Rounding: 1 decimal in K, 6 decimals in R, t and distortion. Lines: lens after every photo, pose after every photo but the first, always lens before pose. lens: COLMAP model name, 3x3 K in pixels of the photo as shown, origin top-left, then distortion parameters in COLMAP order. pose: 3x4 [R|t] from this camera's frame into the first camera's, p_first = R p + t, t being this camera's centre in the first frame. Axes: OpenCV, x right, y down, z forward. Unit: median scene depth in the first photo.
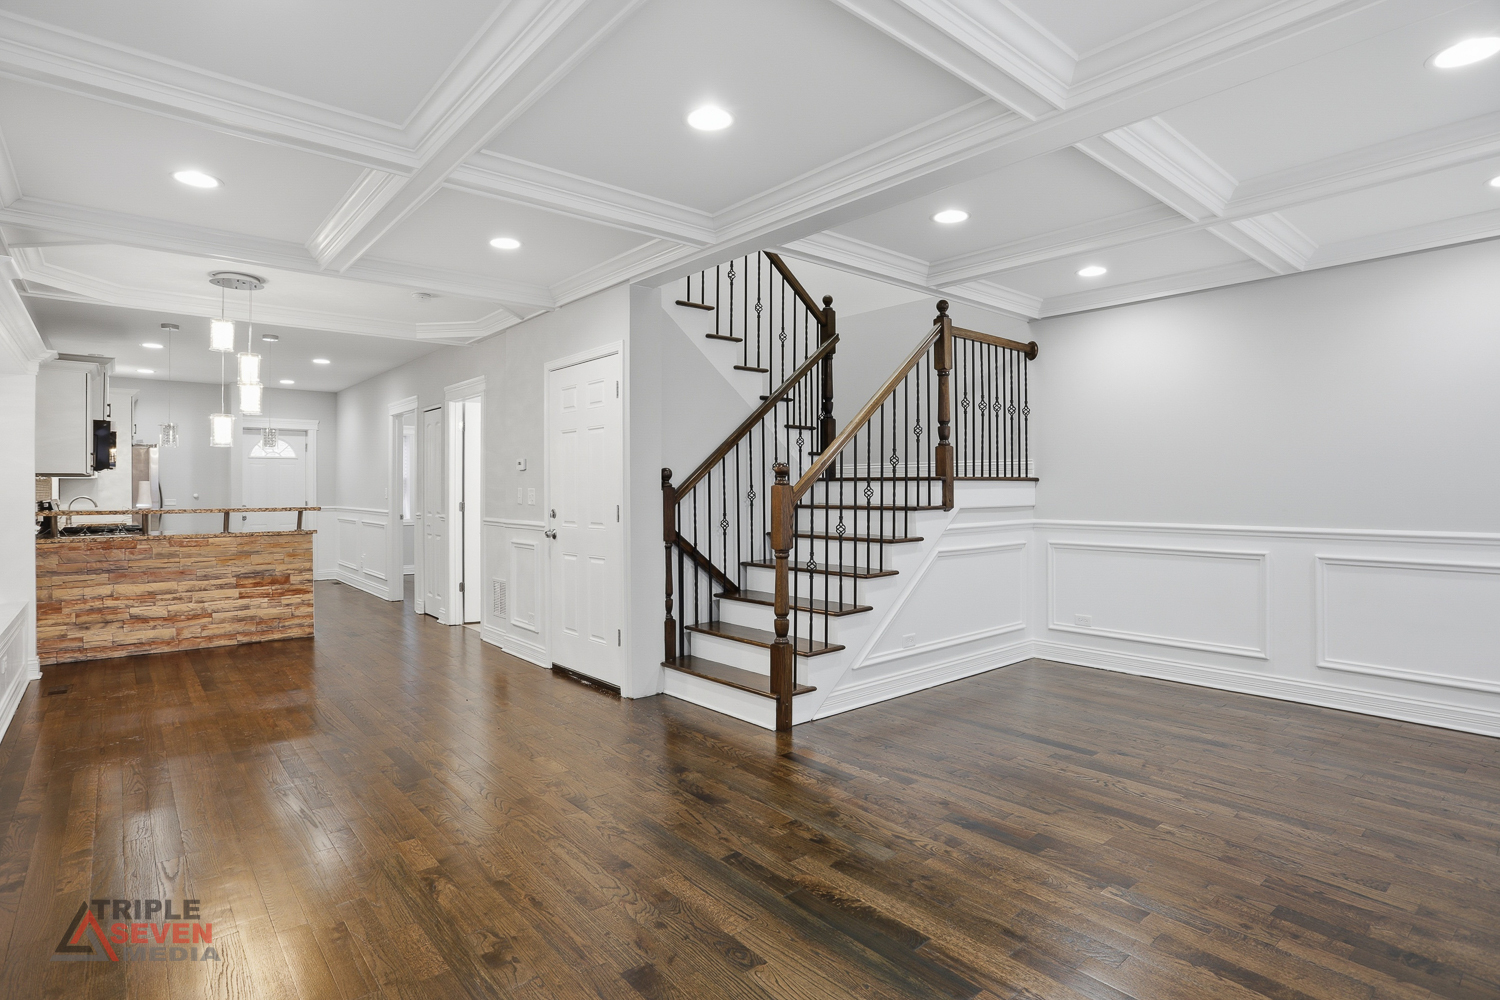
lens RADIAL K [[772.0, 0, 779.1], [0, 772.0, 495.4], [0, 0, 1]] dist [-0.041241, 0.017334]
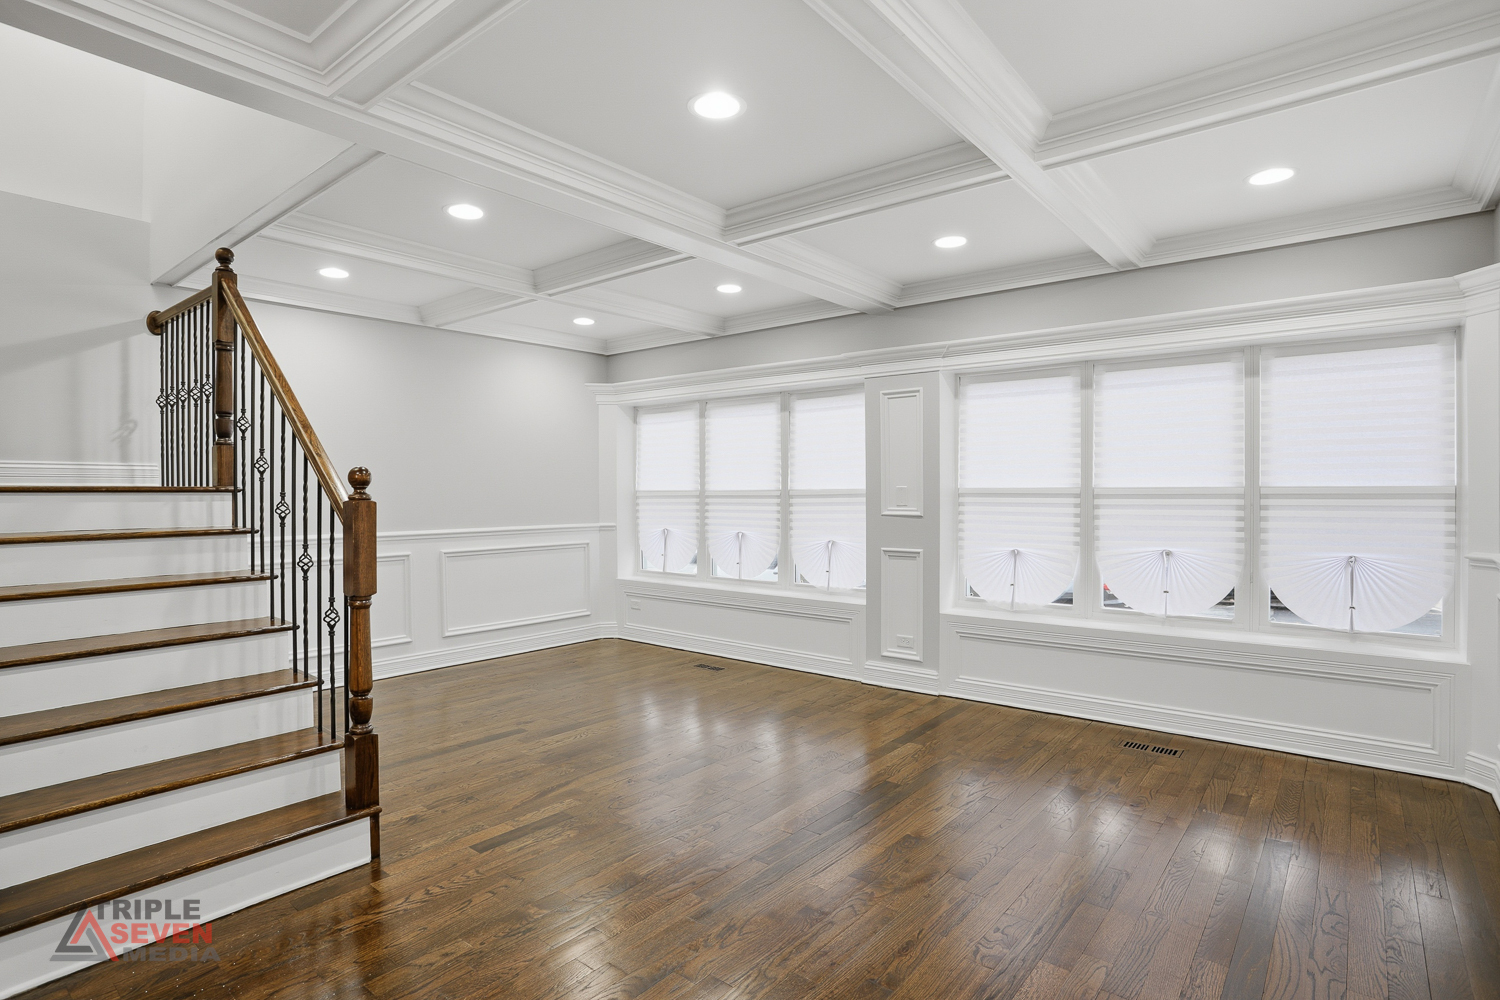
lens RADIAL K [[772.0, 0, 712.1], [0, 772.0, 492.0], [0, 0, 1]] dist [-0.041241, 0.017334]
pose [[-0.131252, 0.003067, 0.991344, -0.619161], [0.010778, 0.999941, -0.001667, -0.014721], [-0.991290, 0.010466, -0.131277, 0.682487]]
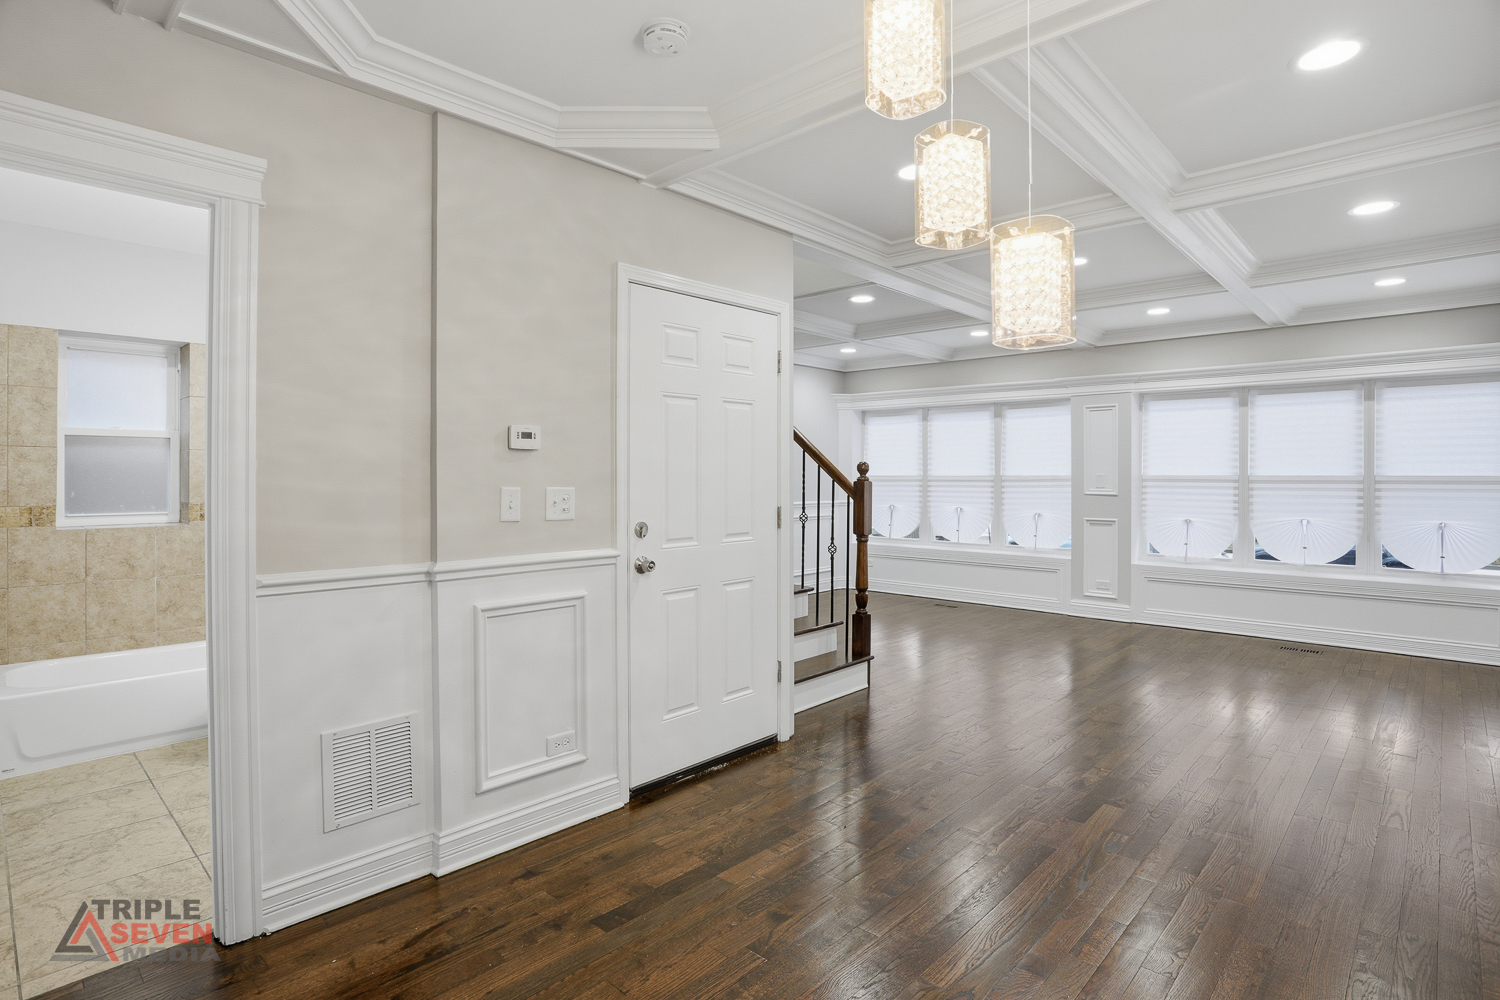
lens RADIAL K [[772.0, 0, 708.8], [0, 772.0, 477.5], [0, 0, 1]] dist [-0.041241, 0.017334]
pose [[-0.072011, 0.000097, 0.997404, -1.013861], [0.005096, 0.999987, 0.000271, -0.018837], [-0.997391, 0.005102, -0.072010, 1.140159]]
